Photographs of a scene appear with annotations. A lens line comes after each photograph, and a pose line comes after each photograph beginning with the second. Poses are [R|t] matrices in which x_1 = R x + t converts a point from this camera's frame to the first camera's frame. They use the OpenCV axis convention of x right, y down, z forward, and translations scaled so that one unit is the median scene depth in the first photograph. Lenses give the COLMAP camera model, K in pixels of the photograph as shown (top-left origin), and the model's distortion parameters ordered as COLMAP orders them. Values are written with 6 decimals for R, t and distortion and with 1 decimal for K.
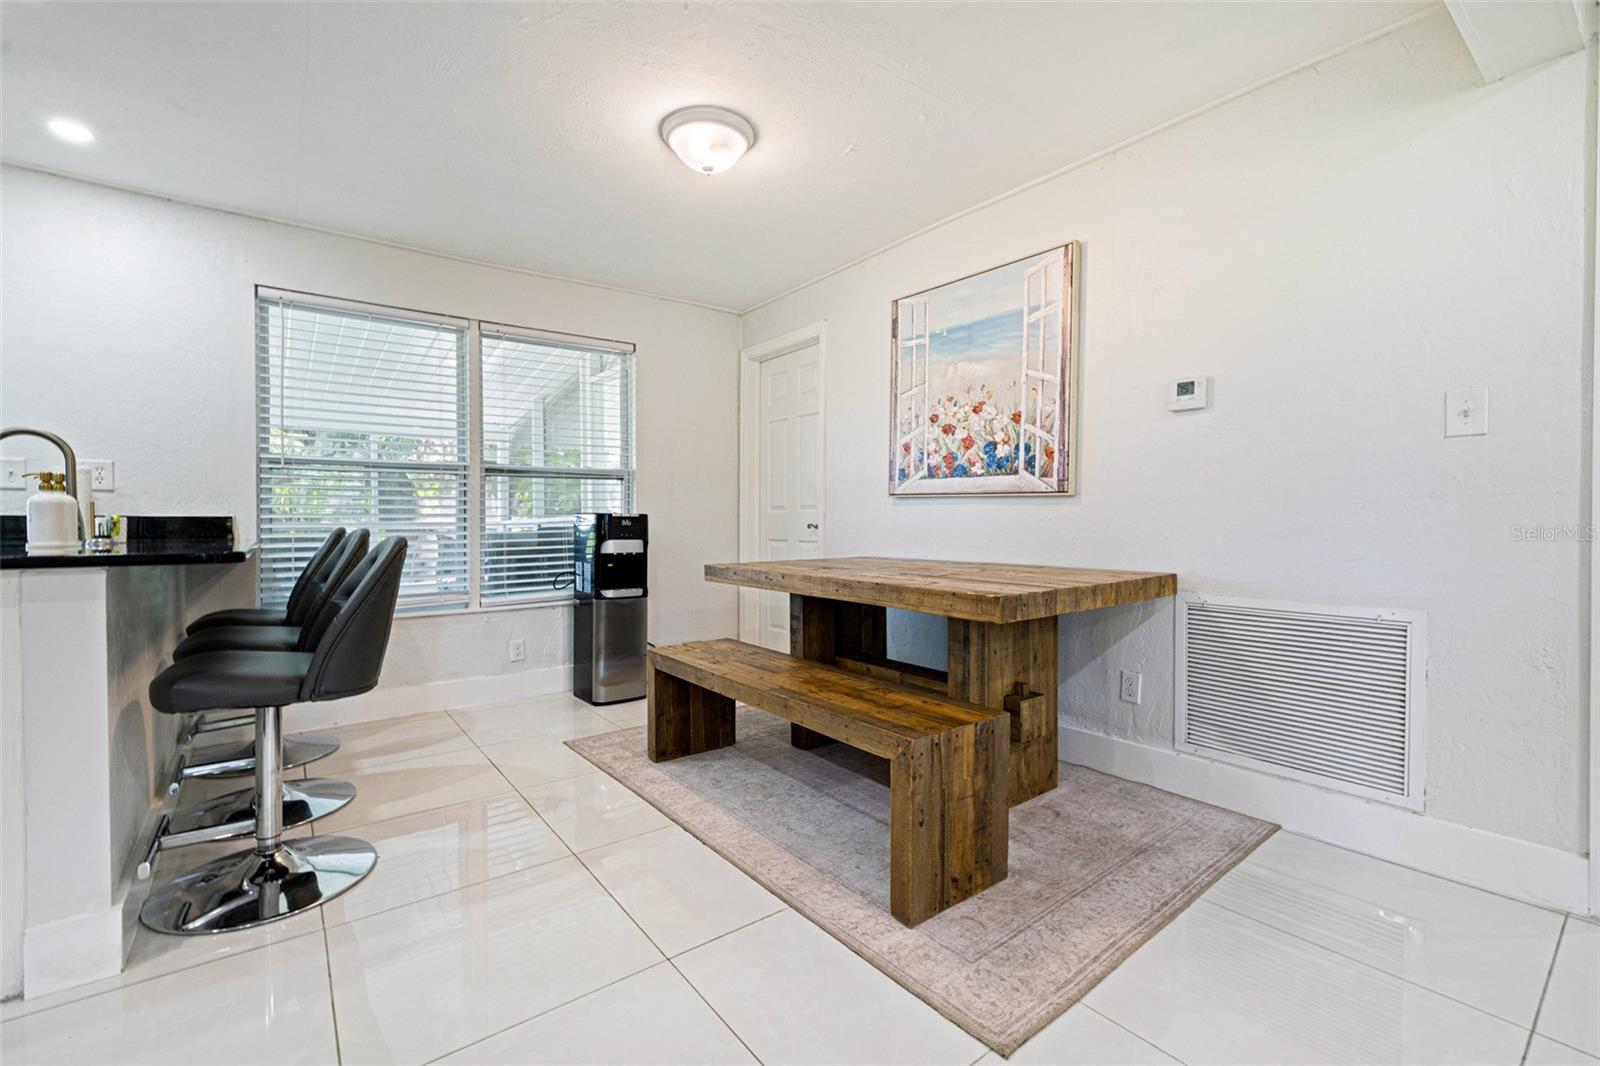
lens RADIAL K [[689.5, 0, 796.3], [0, 689.5, 526.5], [0, 0, 1]] dist [-0.001286, 0.000781]
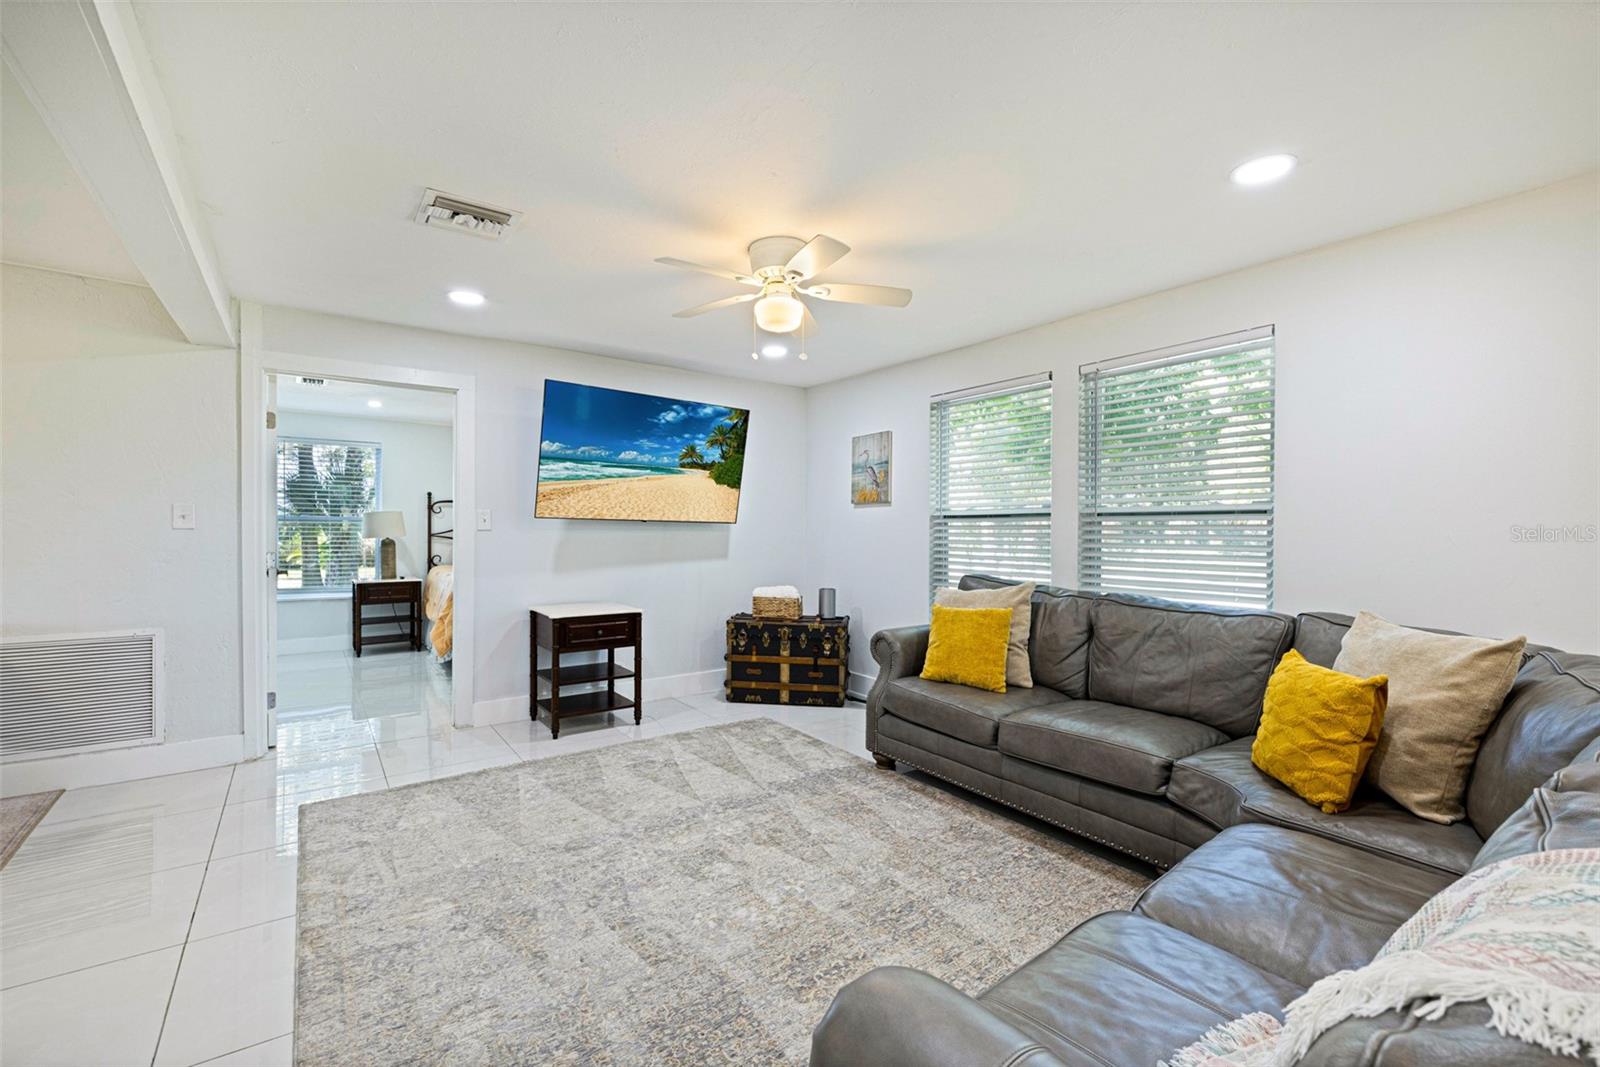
lens RADIAL K [[689.5, 0, 810.4], [0, 689.5, 541.6], [0, 0, 1]] dist [-0.001286, 0.000781]
pose [[0.019258, -0.021275, 0.999588, -0.512169], [-0.000490, 0.999773, 0.021289, -0.085335], [-0.999814, -0.000899, 0.019243, -0.433665]]
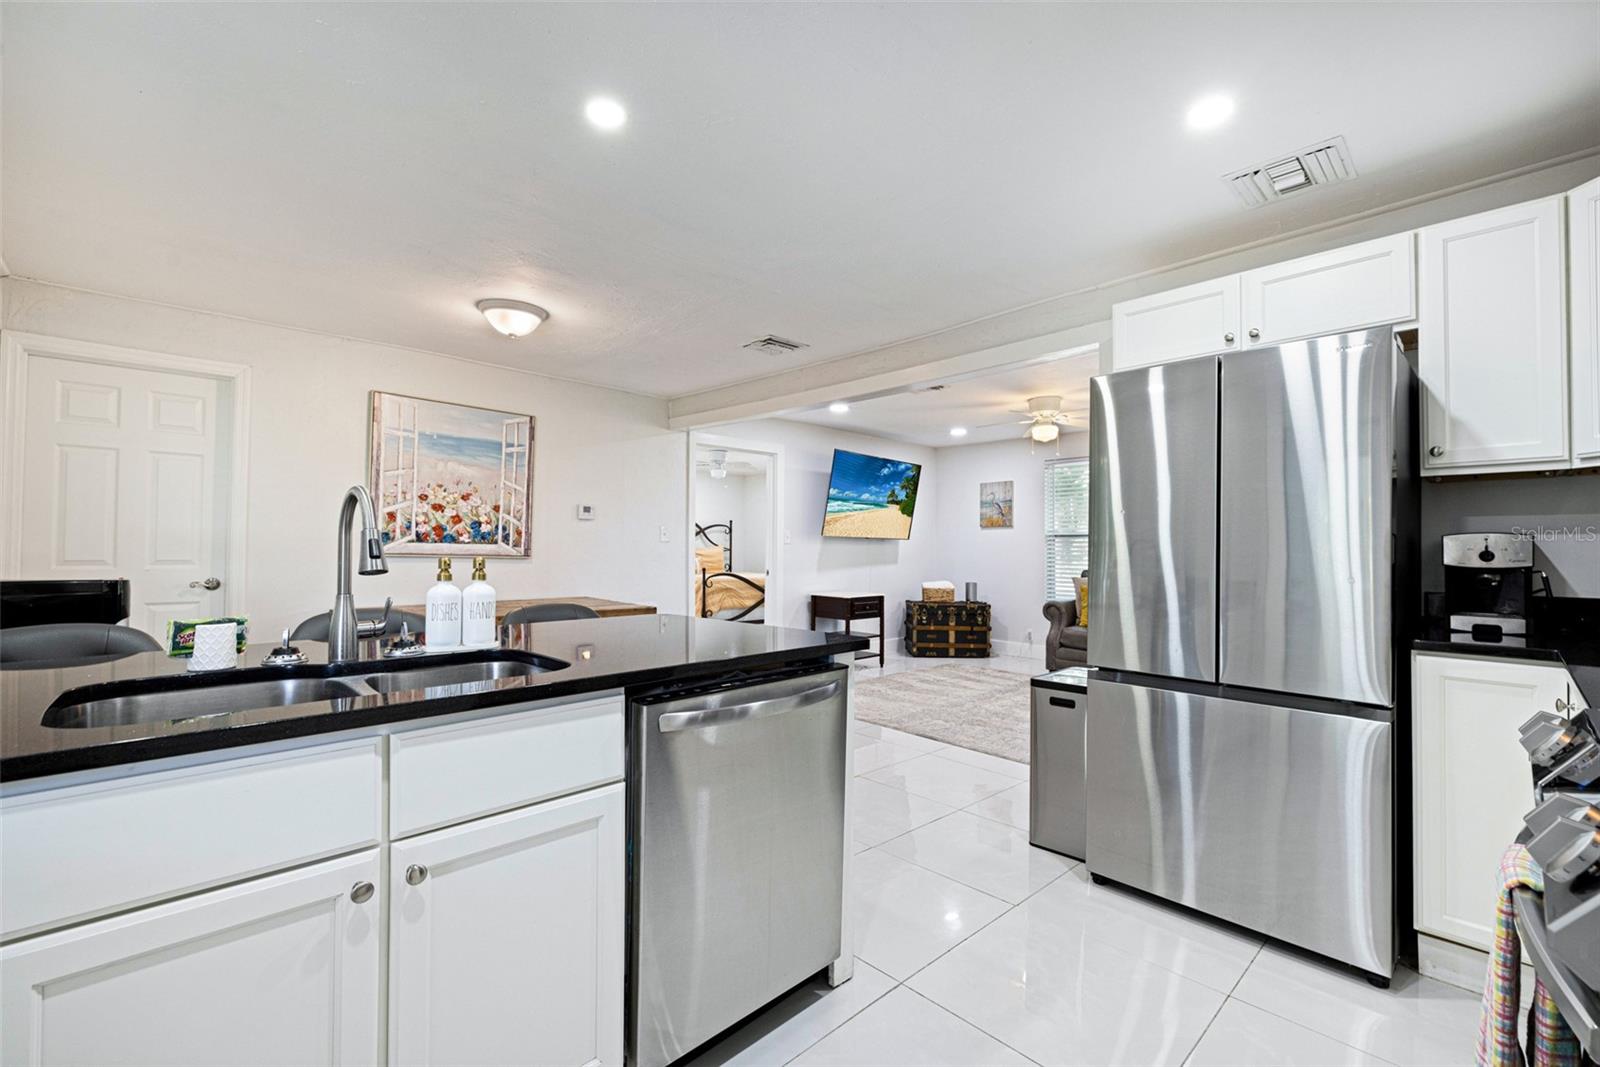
lens RADIAL K [[689.5, 0, 808.2], [0, 689.5, 538.7], [0, 0, 1]] dist [-0.001286, 0.000781]
pose [[-0.123400, 0.014929, 0.992245, -1.300865], [0.000706, 0.999888, -0.014957, -0.061012], [-0.992357, -0.001145, -0.123396, 0.462237]]
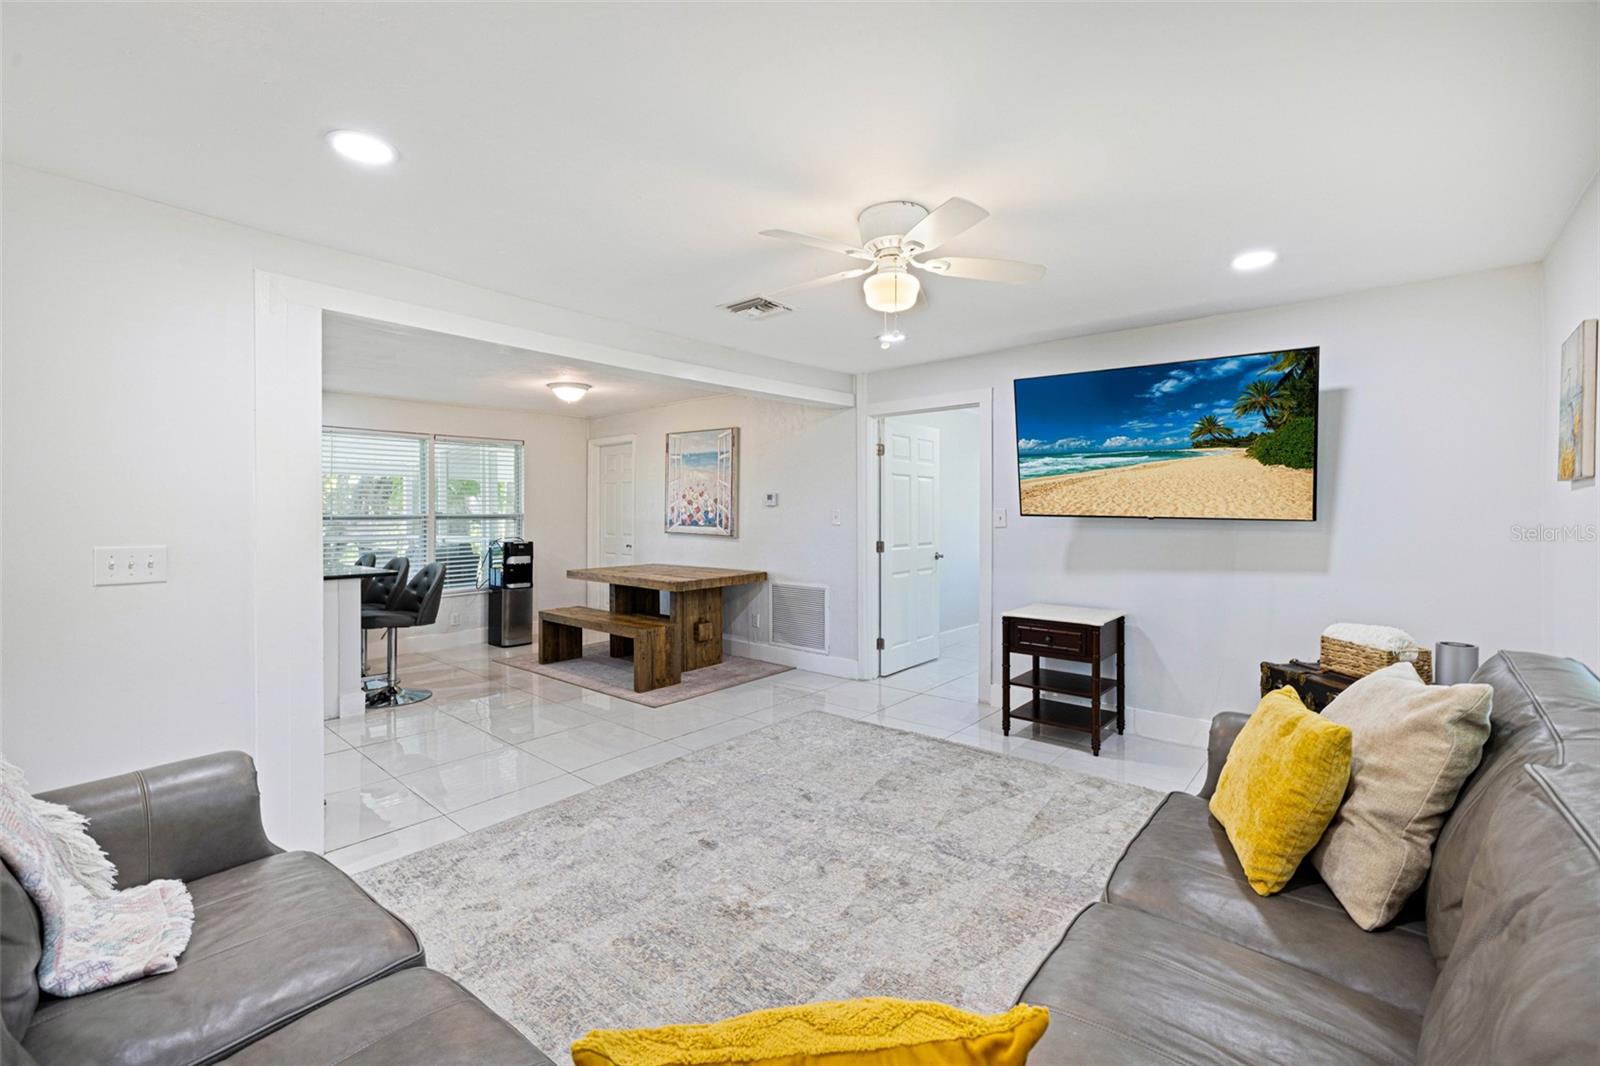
lens RADIAL K [[689.5, 0, 795.0], [0, 689.5, 507.7], [0, 0, 1]] dist [-0.001286, 0.000781]
pose [[0.980965, 0.000514, 0.194182, 0.135337], [0.002317, 0.999894, -0.014352, -0.100061], [-0.194169, 0.014529, 0.980860, -1.150474]]
